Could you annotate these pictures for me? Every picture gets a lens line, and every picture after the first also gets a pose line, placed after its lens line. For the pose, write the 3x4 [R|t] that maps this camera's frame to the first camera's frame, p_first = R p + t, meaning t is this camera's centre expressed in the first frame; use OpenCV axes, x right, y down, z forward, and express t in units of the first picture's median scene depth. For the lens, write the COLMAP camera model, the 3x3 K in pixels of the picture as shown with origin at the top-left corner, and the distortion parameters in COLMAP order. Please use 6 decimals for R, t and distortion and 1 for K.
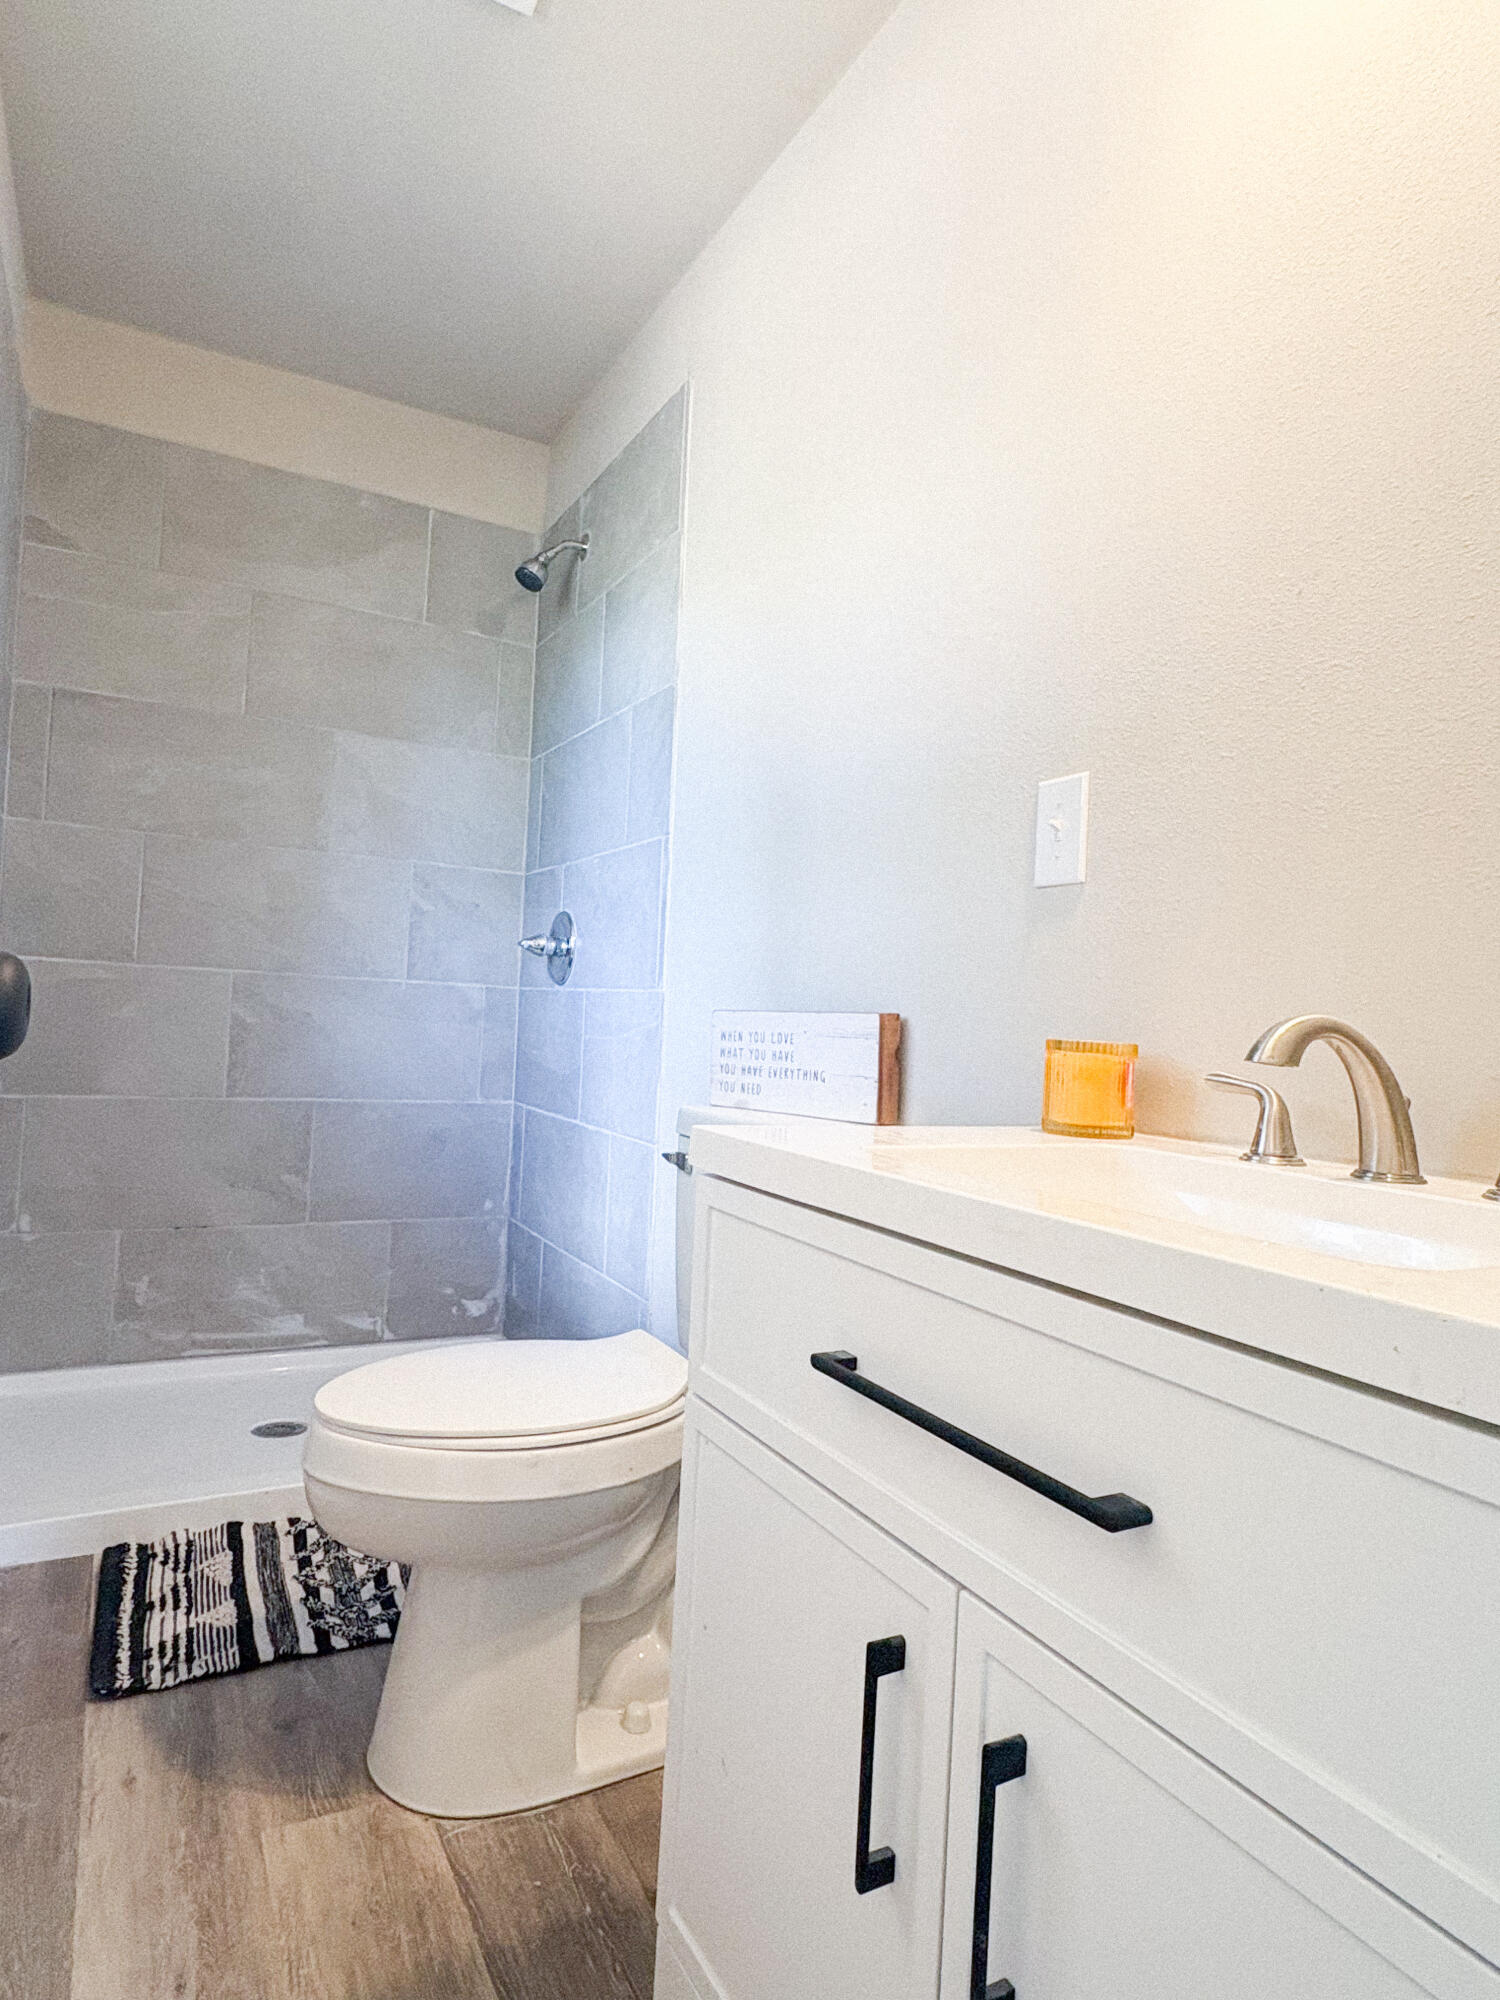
lens RADIAL K [[1168.6, 0, 750.0], [0, 1168.6, 1000.0], [0, 0, 1]] dist [-0.005552, -0.001612]
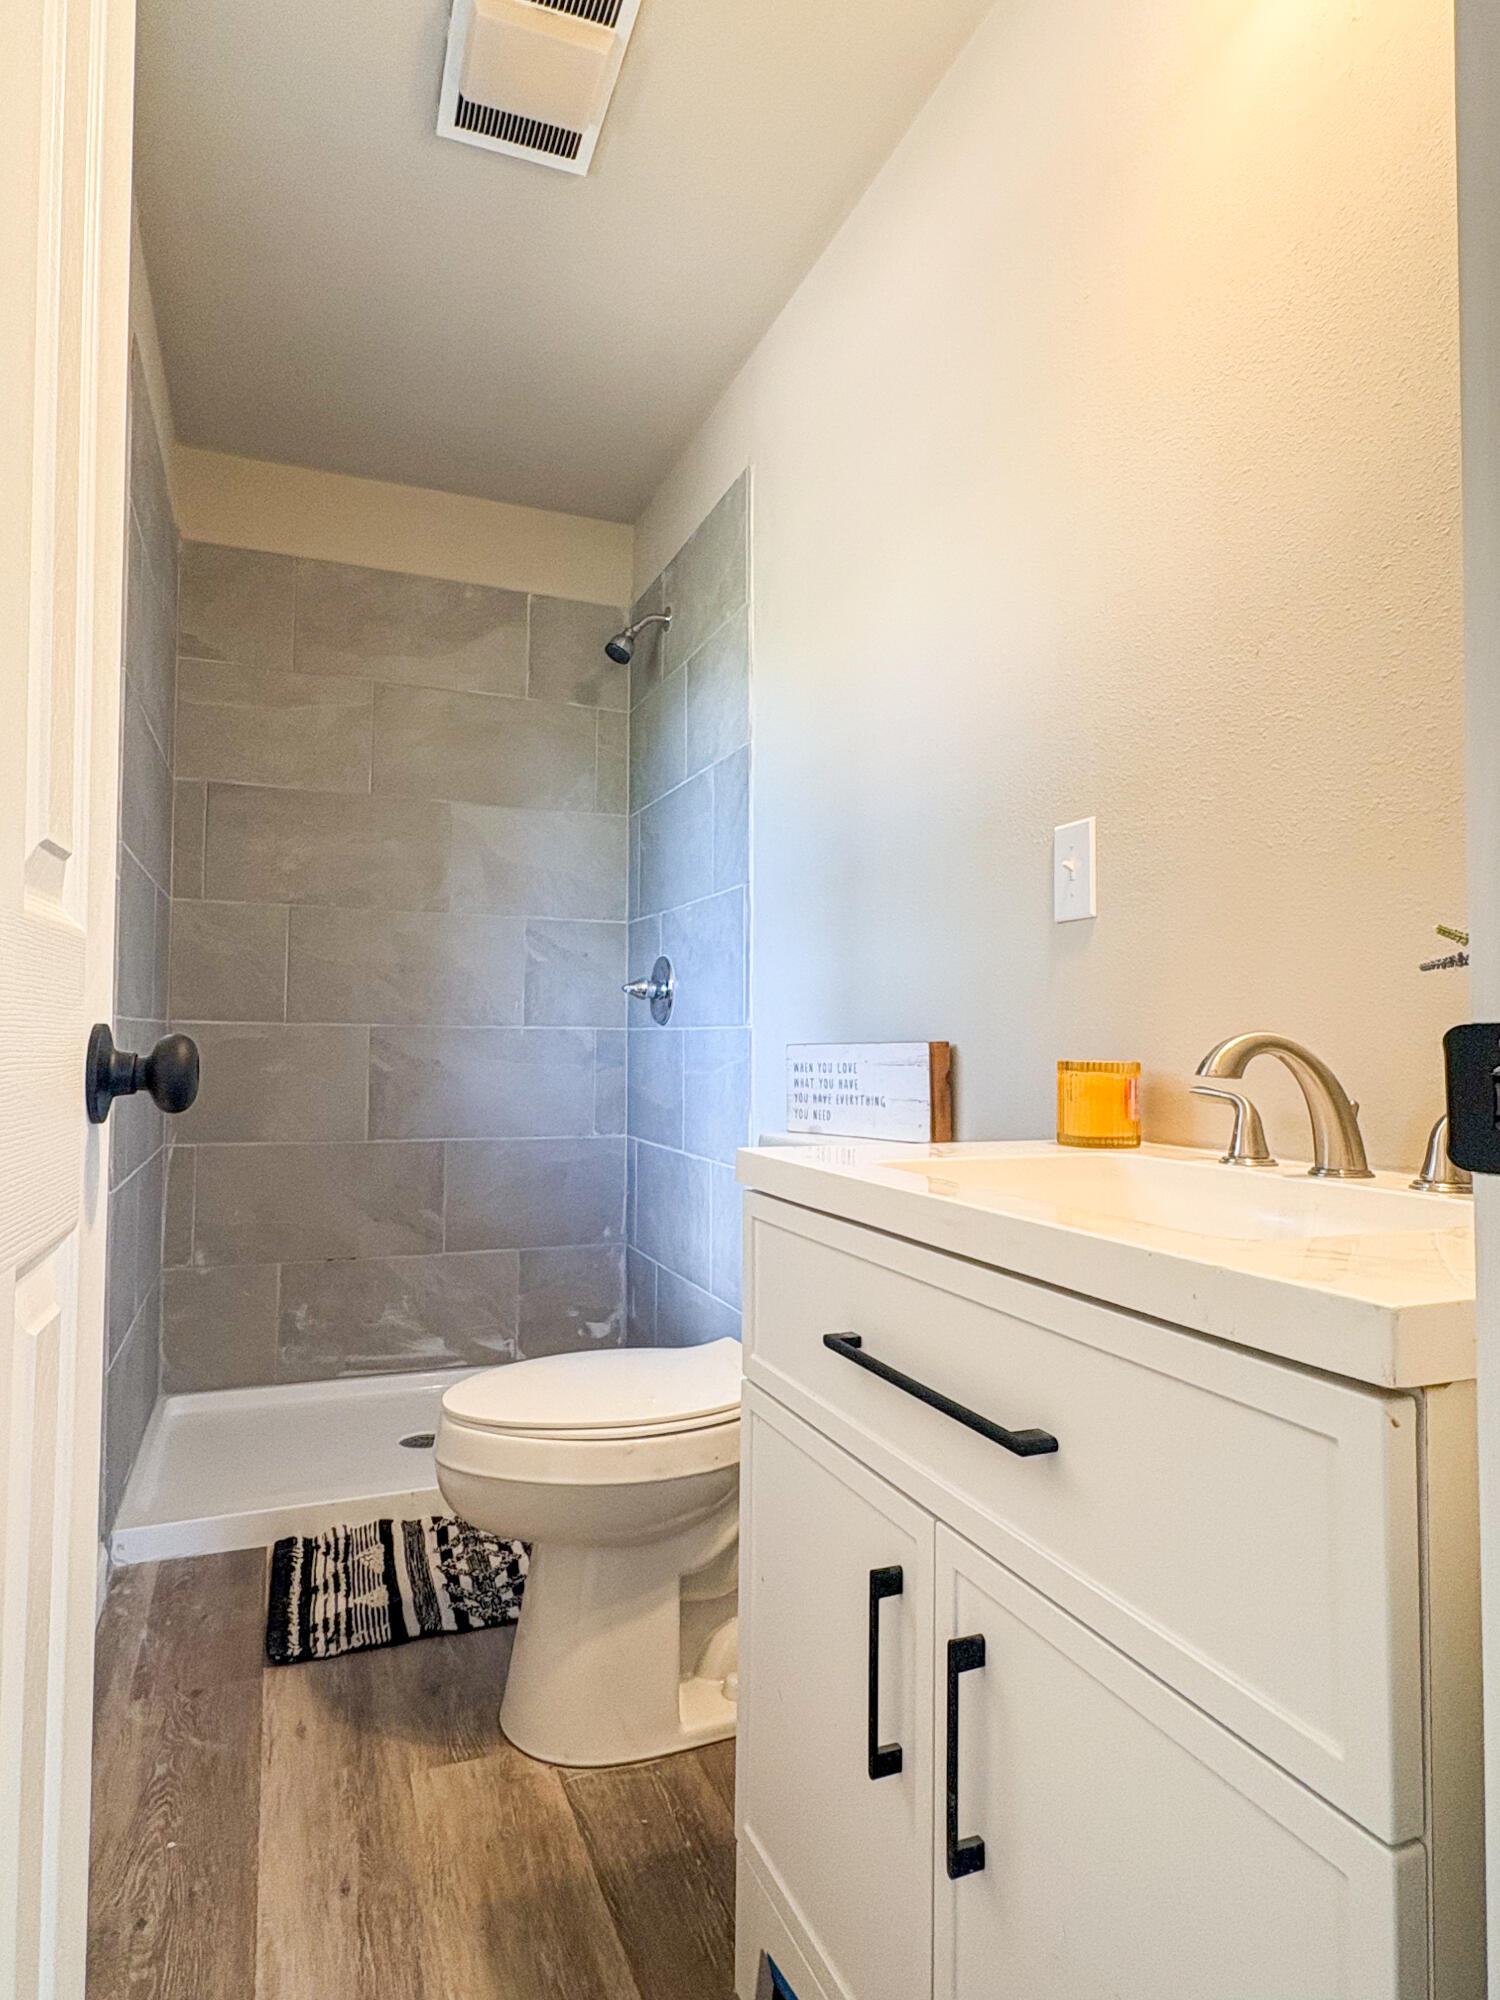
lens RADIAL K [[1168.6, 0, 750.0], [0, 1168.6, 1000.0], [0, 0, 1]] dist [-0.005552, -0.001612]
pose [[0.992926, -0.047882, -0.108653, 0.063956], [0.045246, 0.998621, -0.026607, -0.006245], [0.109777, 0.021503, 0.993724, -0.107491]]
